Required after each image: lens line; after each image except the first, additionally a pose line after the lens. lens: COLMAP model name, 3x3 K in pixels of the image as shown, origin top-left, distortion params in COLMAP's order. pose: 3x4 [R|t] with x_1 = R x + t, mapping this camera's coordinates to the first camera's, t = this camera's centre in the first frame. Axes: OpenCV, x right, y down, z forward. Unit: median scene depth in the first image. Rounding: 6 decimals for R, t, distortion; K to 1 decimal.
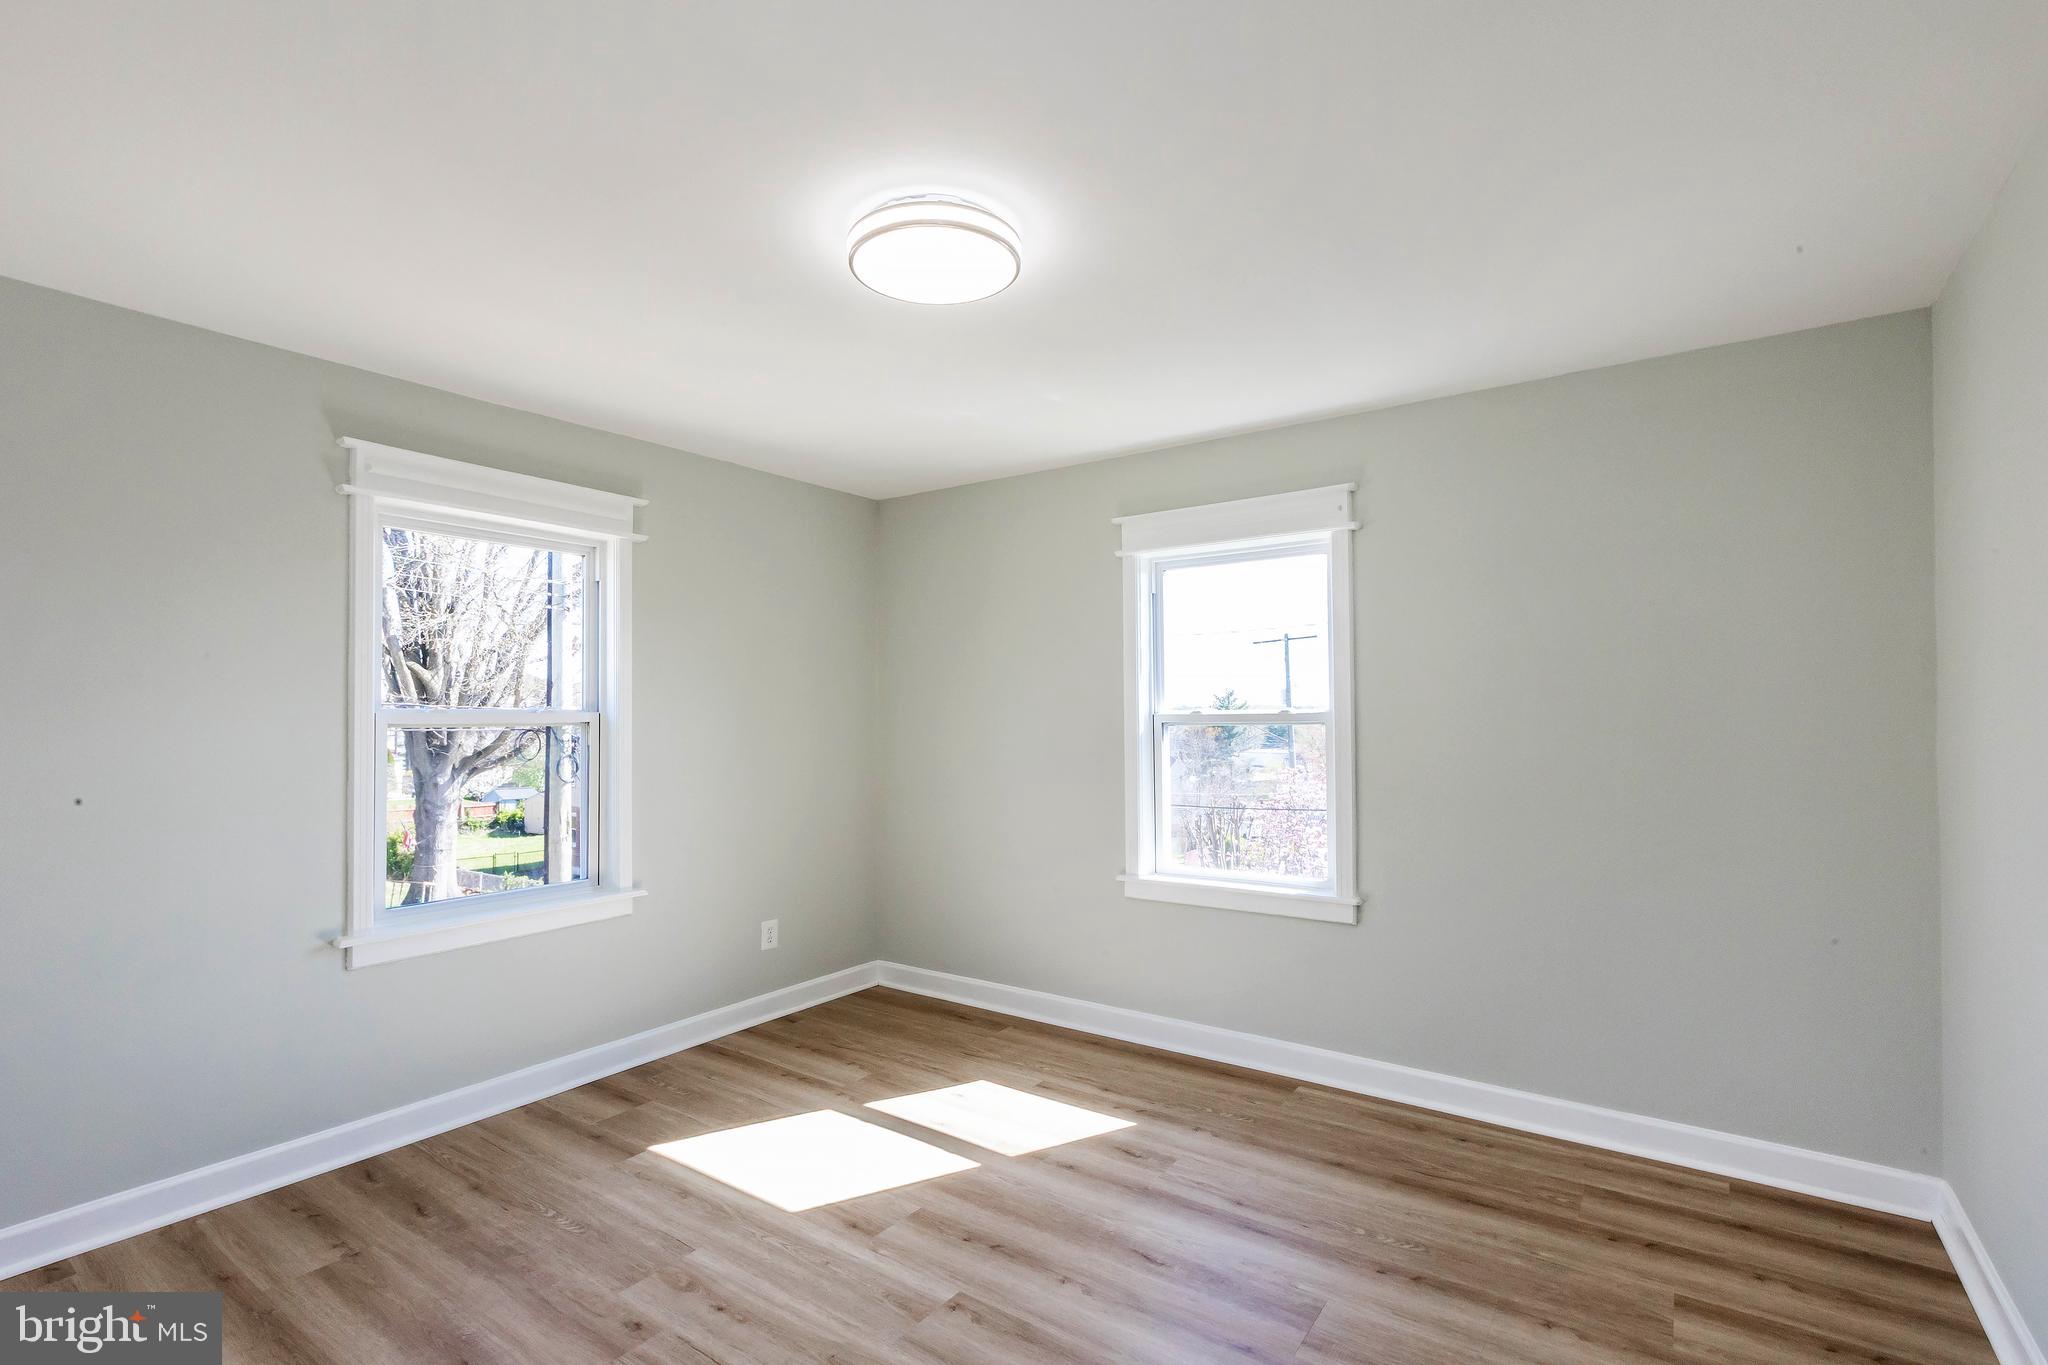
lens RADIAL K [[922.9, 0, 1026.5], [0, 922.9, 720.6], [0, 0, 1]] dist [-0.002521, -0.001660]
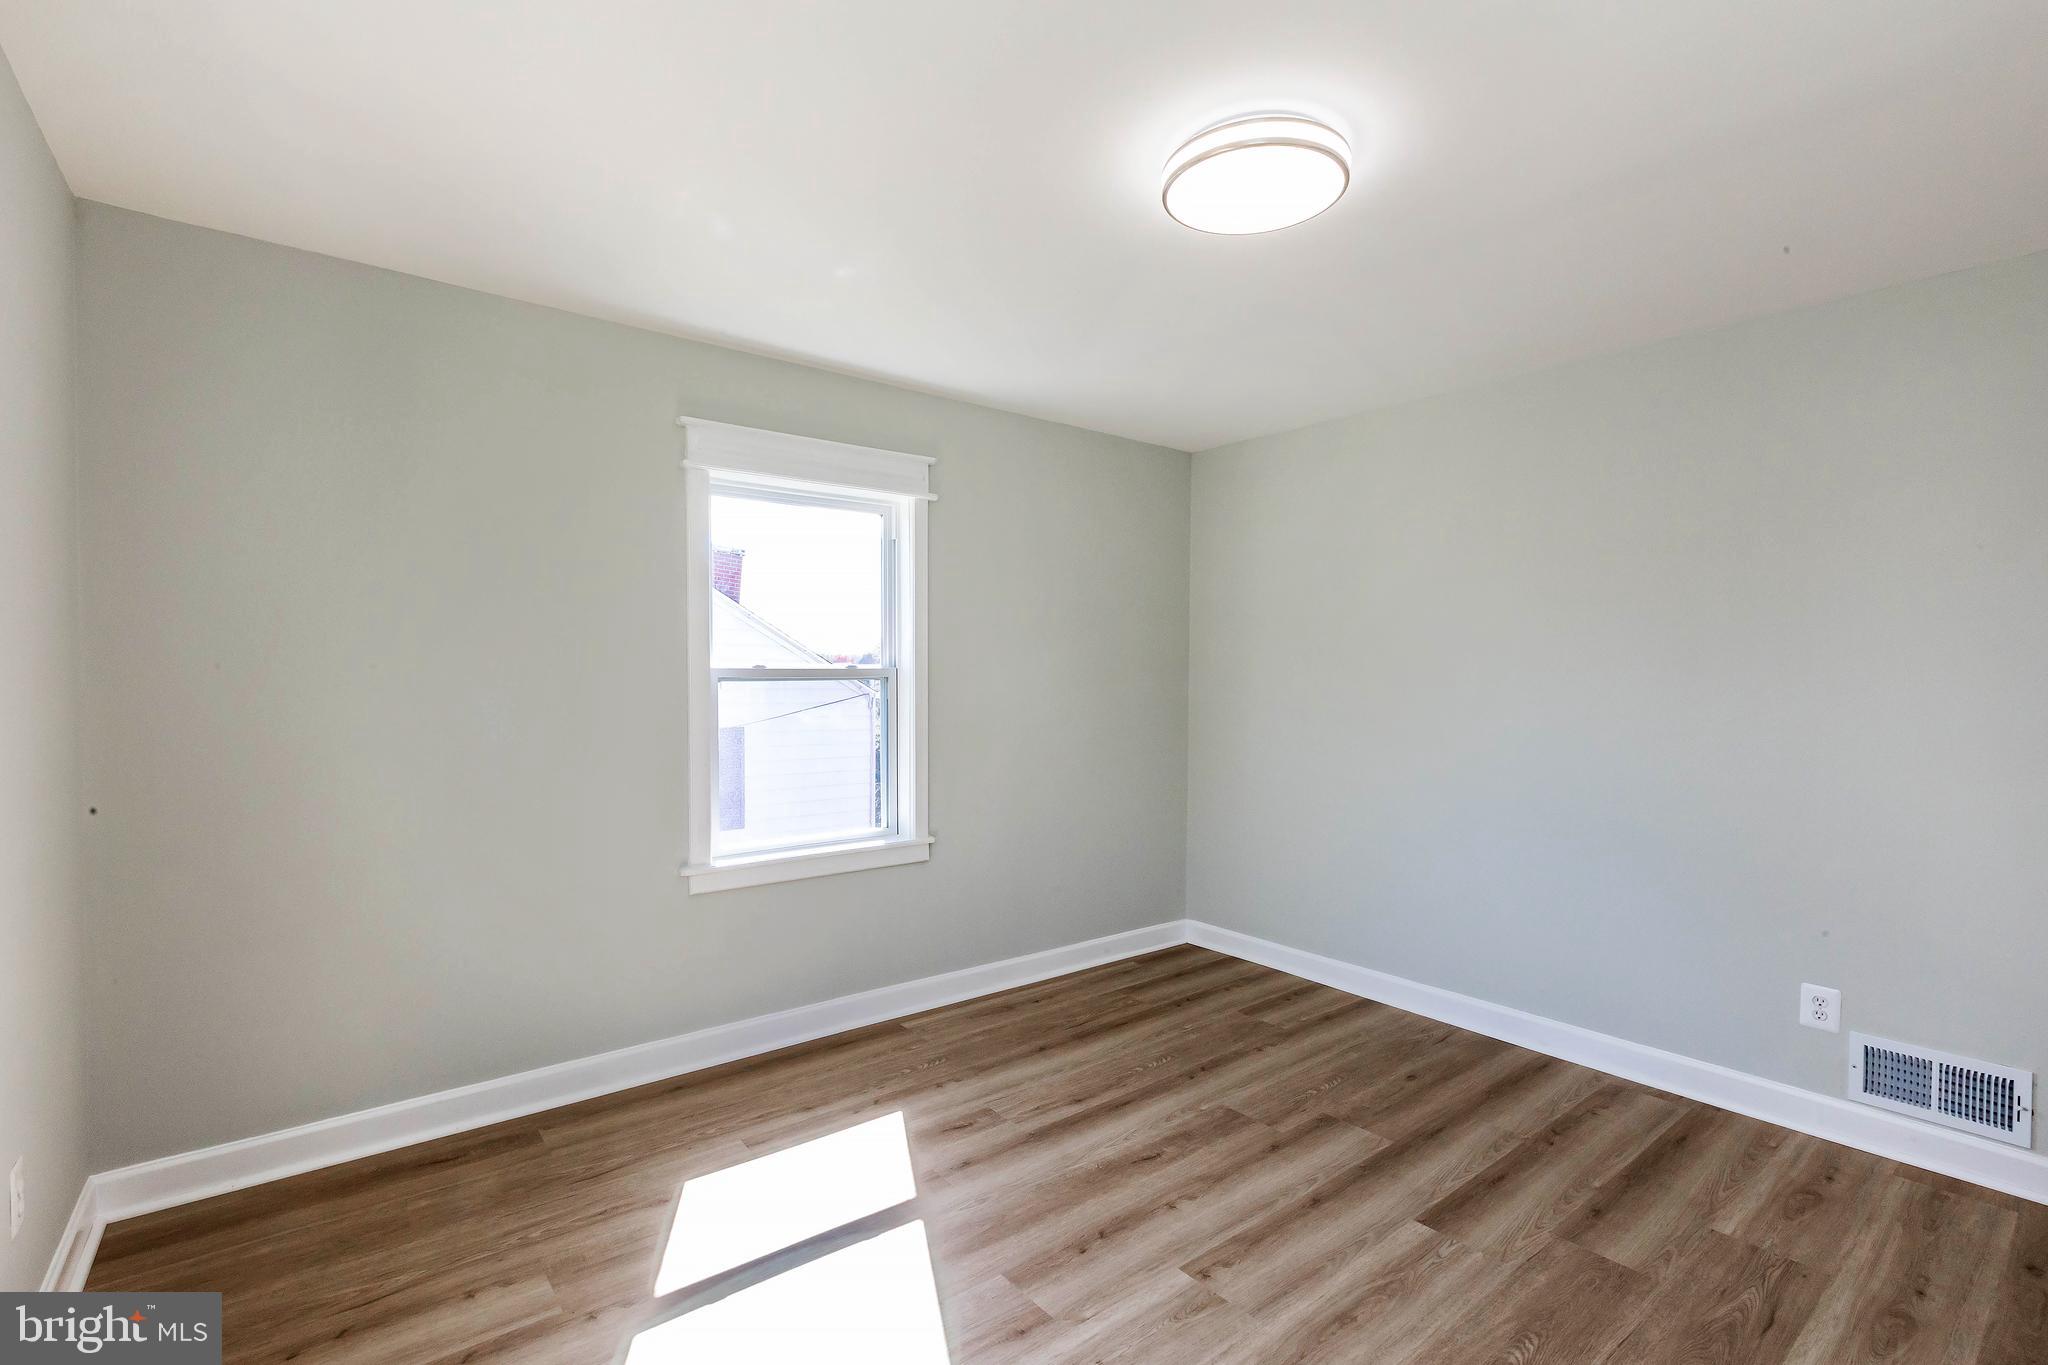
lens RADIAL K [[922.9, 0, 1009.3], [0, 922.9, 704.9], [0, 0, 1]] dist [-0.002521, -0.001660]
pose [[0.290159, -0.023816, 0.956682, -0.776525], [0.000676, 0.999695, 0.024682, 0.009545], [-0.956978, -0.006515, 0.290087, 0.679447]]
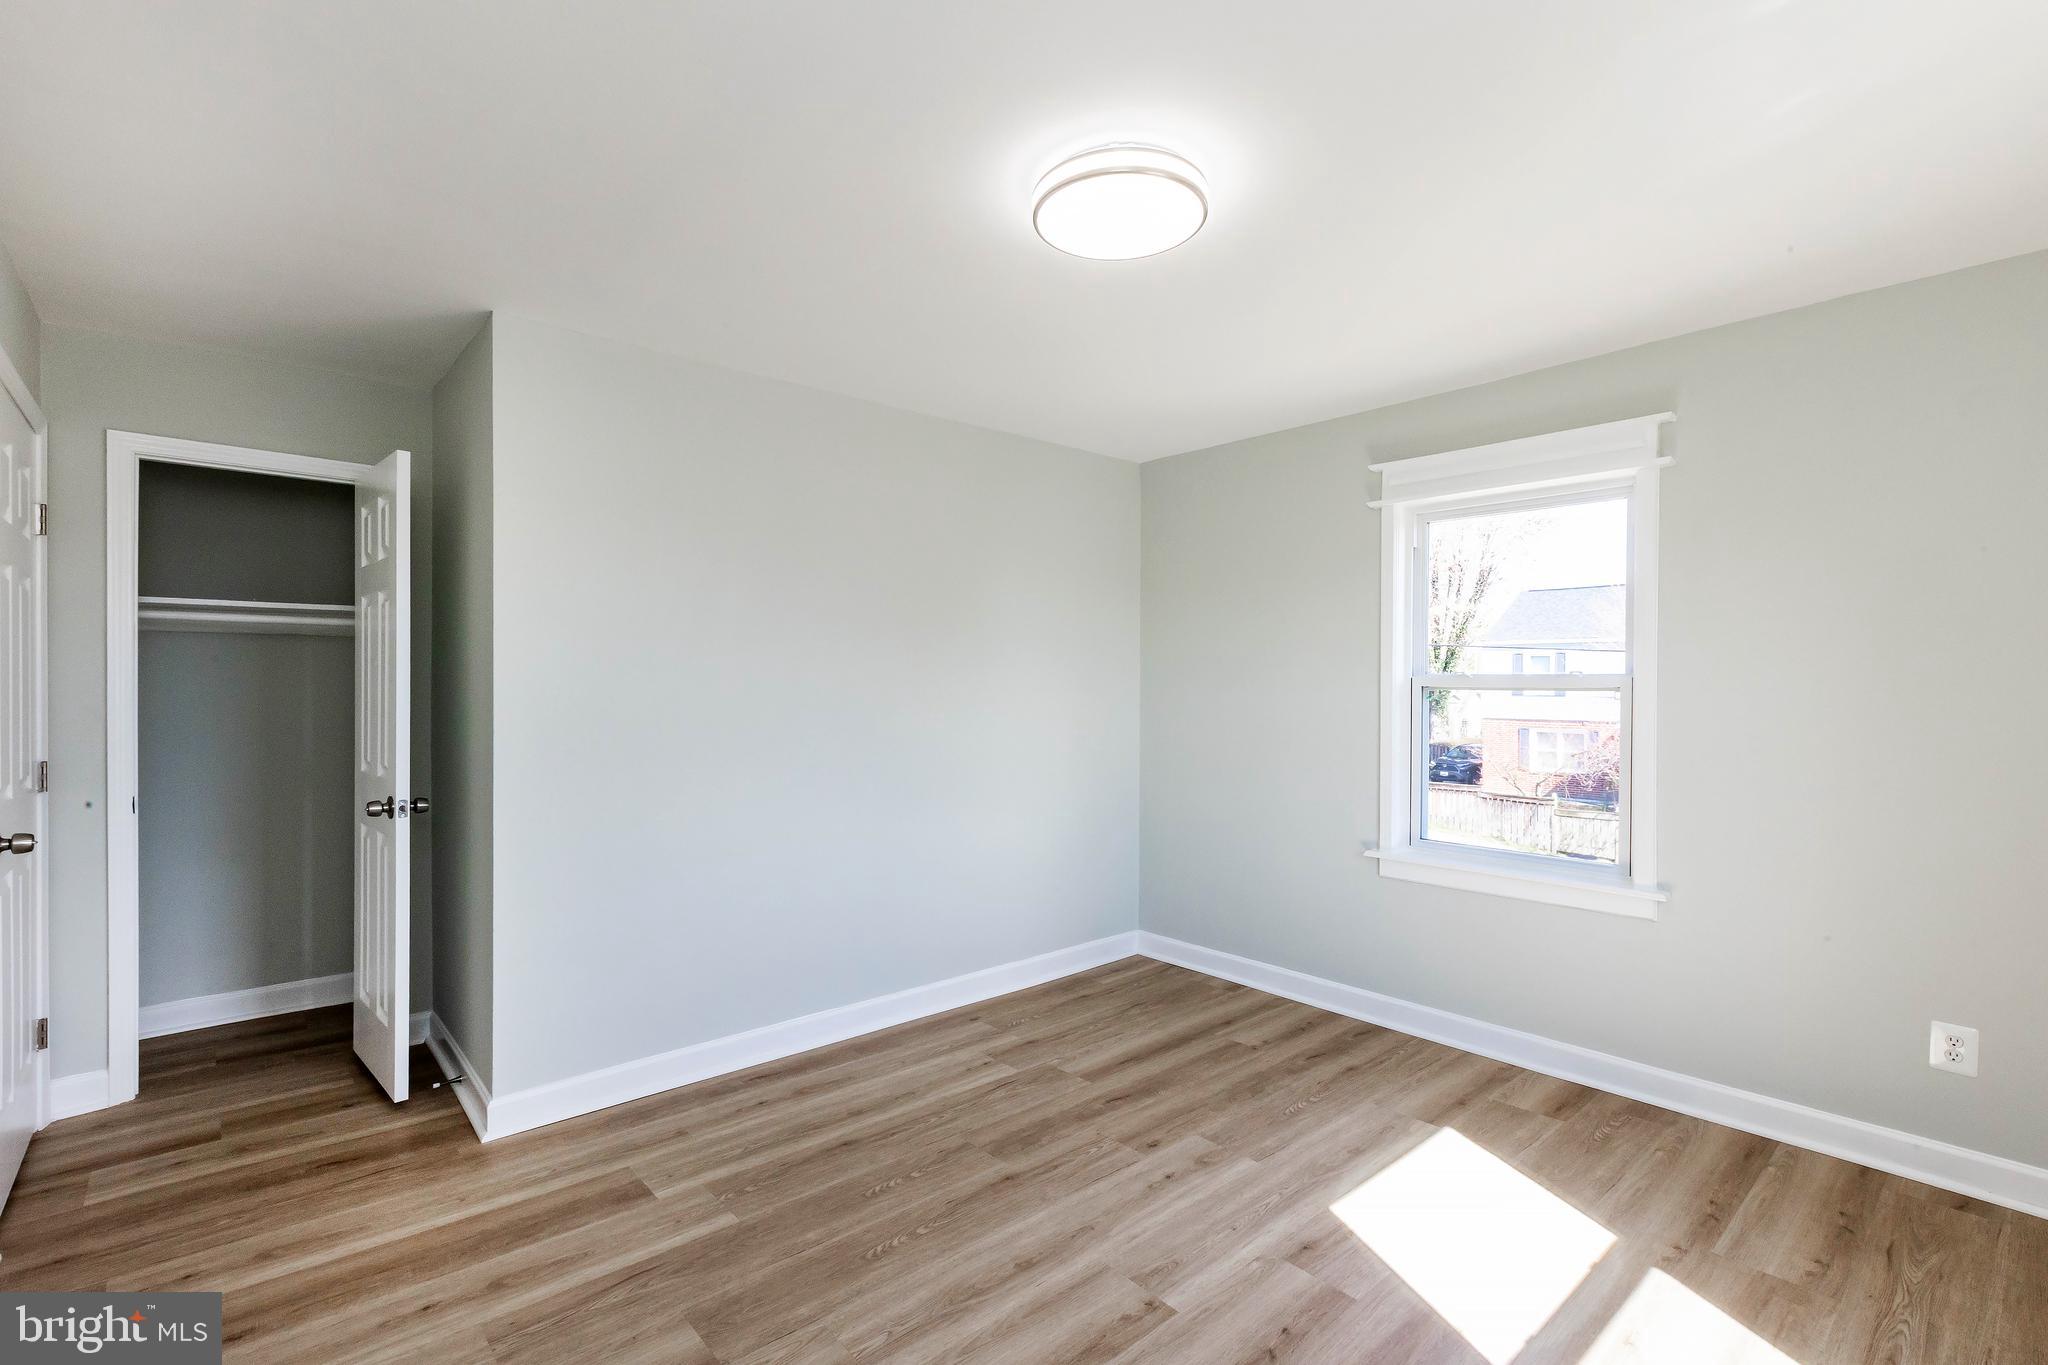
lens RADIAL K [[922.9, 0, 1019.2], [0, 922.9, 694.8], [0, 0, 1]] dist [-0.002521, -0.001660]
pose [[-0.231204, 0.012927, -0.972819, 0.632658], [-0.011381, 0.999807, 0.015990, 0.002057], [0.972839, 0.014769, -0.231013, 0.796197]]
